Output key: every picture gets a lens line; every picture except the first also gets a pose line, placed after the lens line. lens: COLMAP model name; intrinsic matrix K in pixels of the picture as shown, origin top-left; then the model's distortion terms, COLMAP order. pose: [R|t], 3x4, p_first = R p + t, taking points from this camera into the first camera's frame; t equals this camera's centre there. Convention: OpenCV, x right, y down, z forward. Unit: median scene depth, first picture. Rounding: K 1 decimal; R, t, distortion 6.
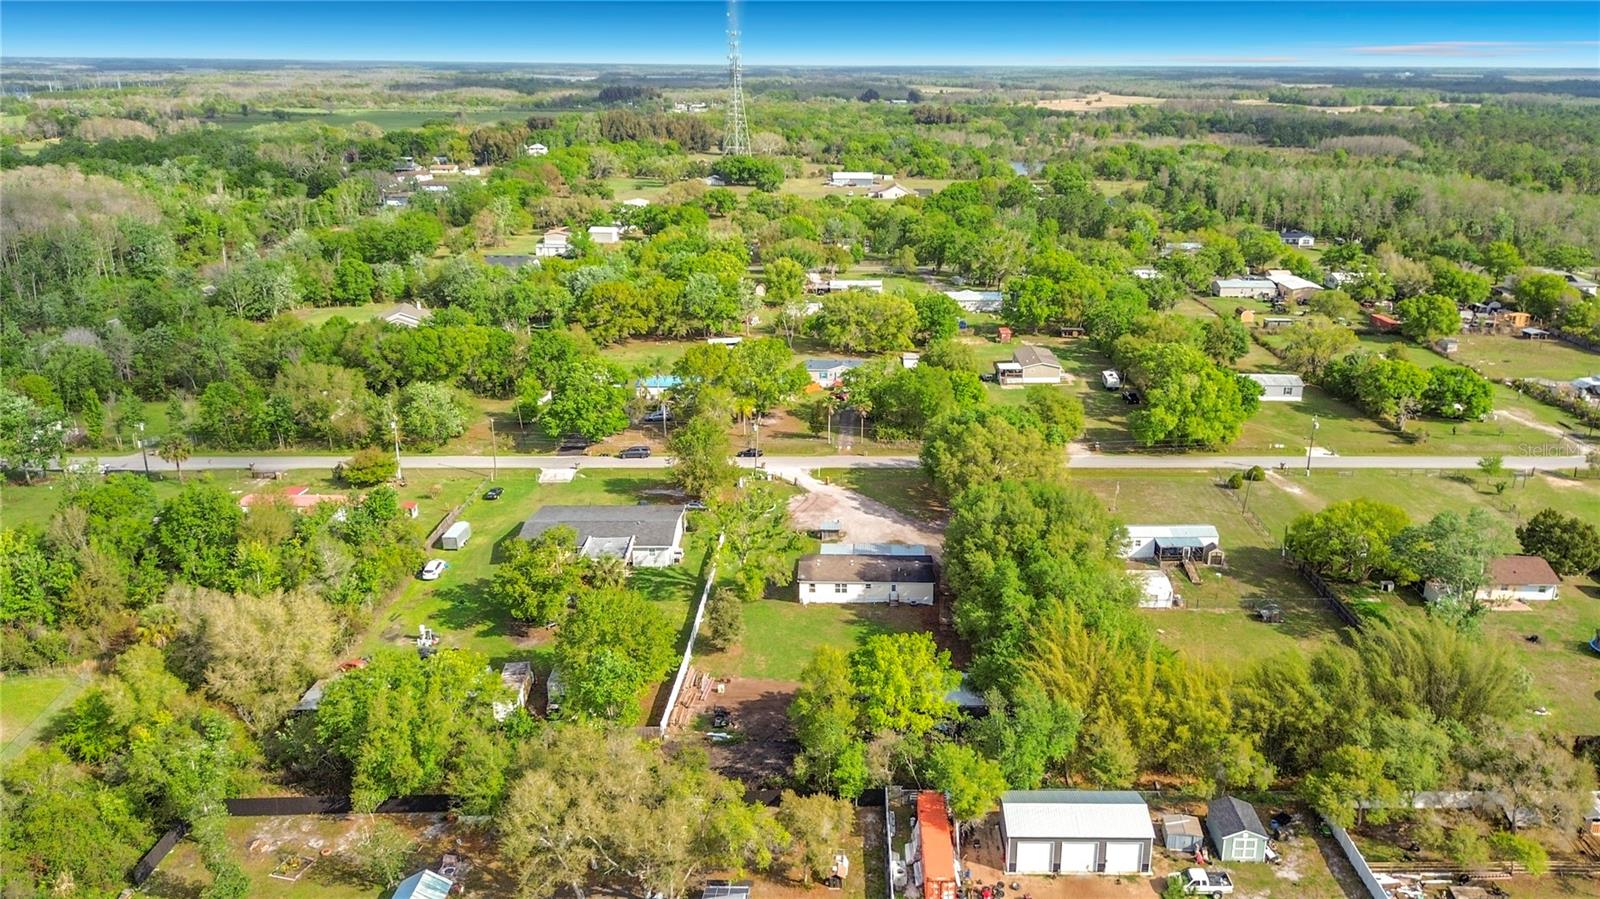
lens RADIAL K [[1199.5, 0, 800.0], [0, 1199.5, 449.5], [0, 0, 1]] dist [0.092402, -0.088747]
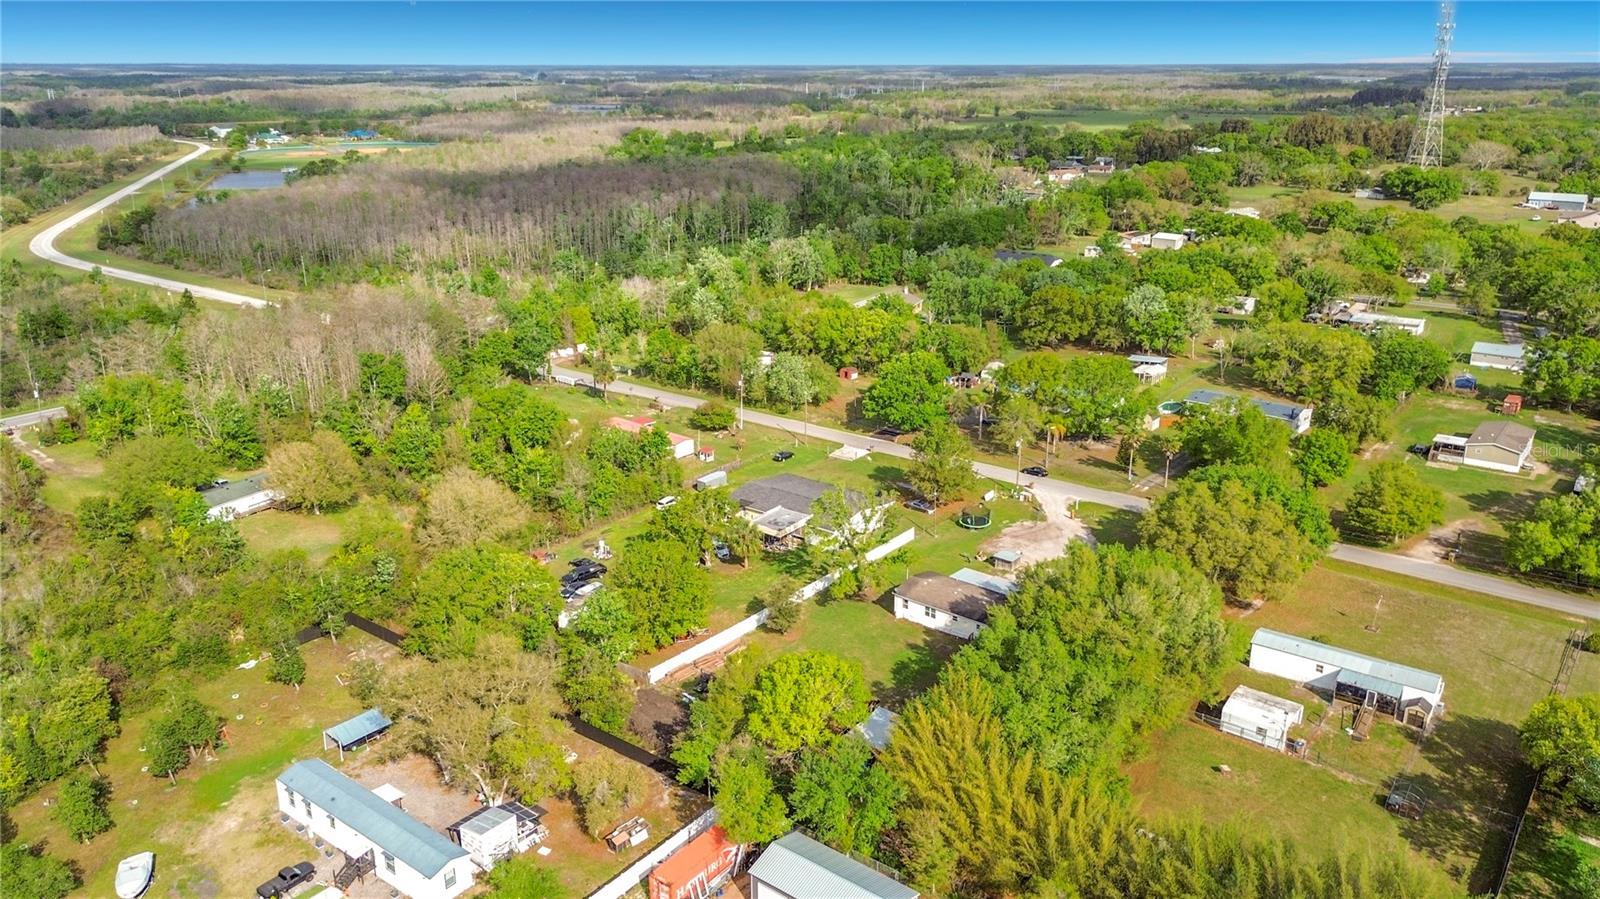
lens RADIAL K [[1127.3, 0, 703.5], [0, 1127.3, 456.4], [0, 0, 1]] dist [0.001228, -0.003886]
pose [[0.759425, 0.199552, -0.619236, 0.318602], [-0.184326, 0.978794, 0.089366, -0.040999], [0.623938, 0.046274, 0.780103, 0.123141]]
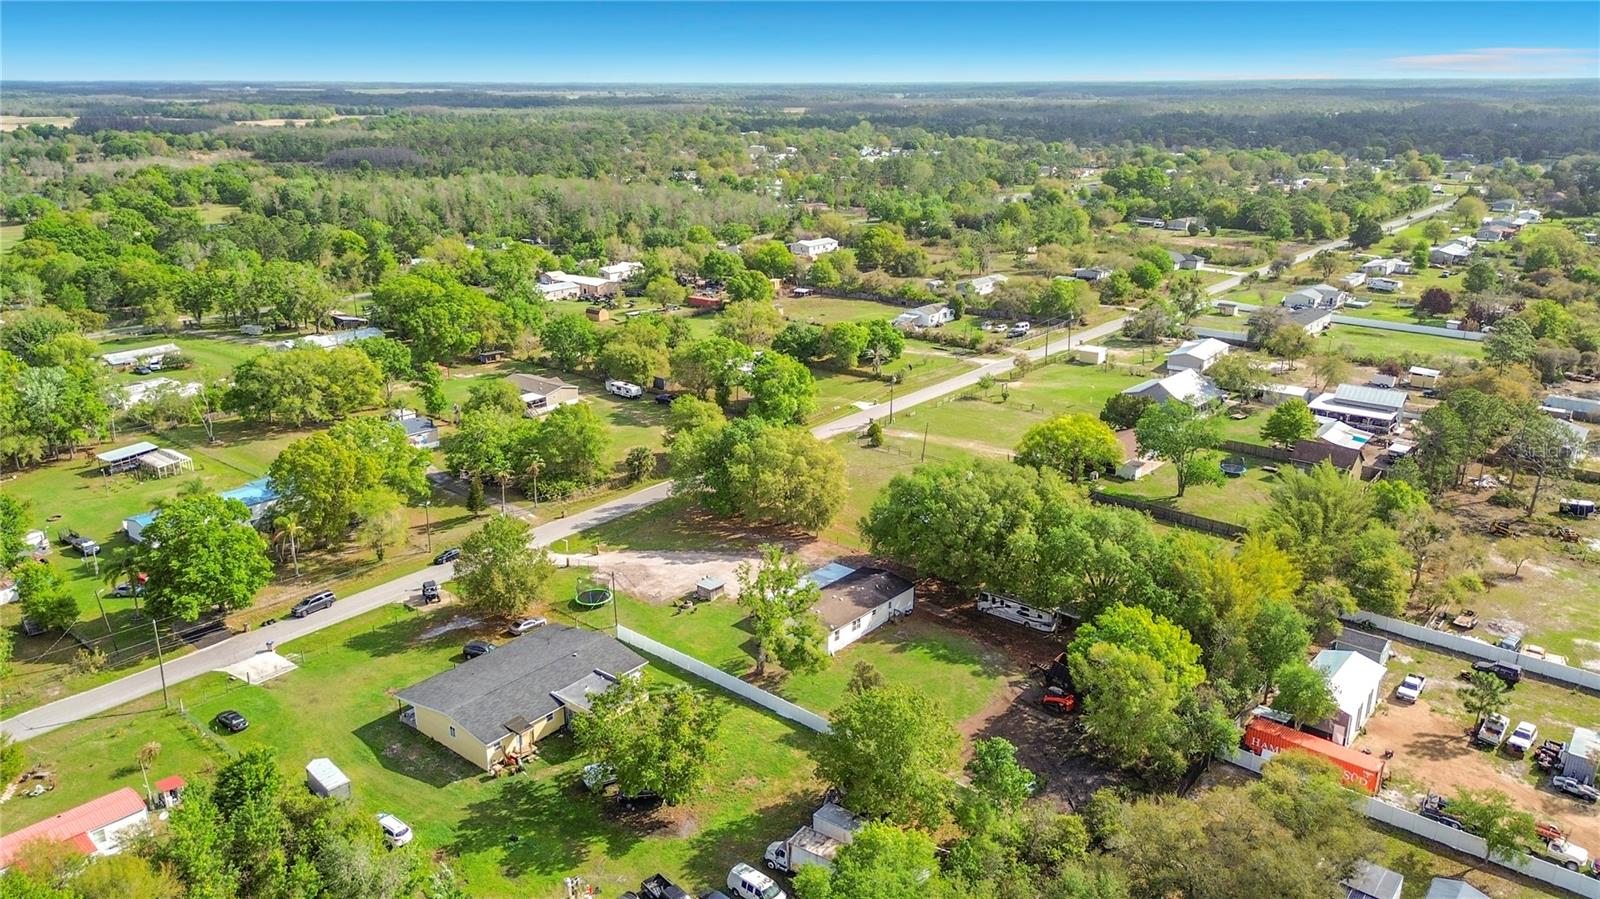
lens RADIAL K [[1199.5, 0, 800.0], [0, 1199.5, 449.5], [0, 0, 1]] dist [0.092402, -0.088747]
pose [[0.615046, -0.238395, 0.751589, -0.487947], [0.246891, 0.963493, 0.103571, -0.090934], [-0.748841, 0.121860, 0.651450, 0.296717]]
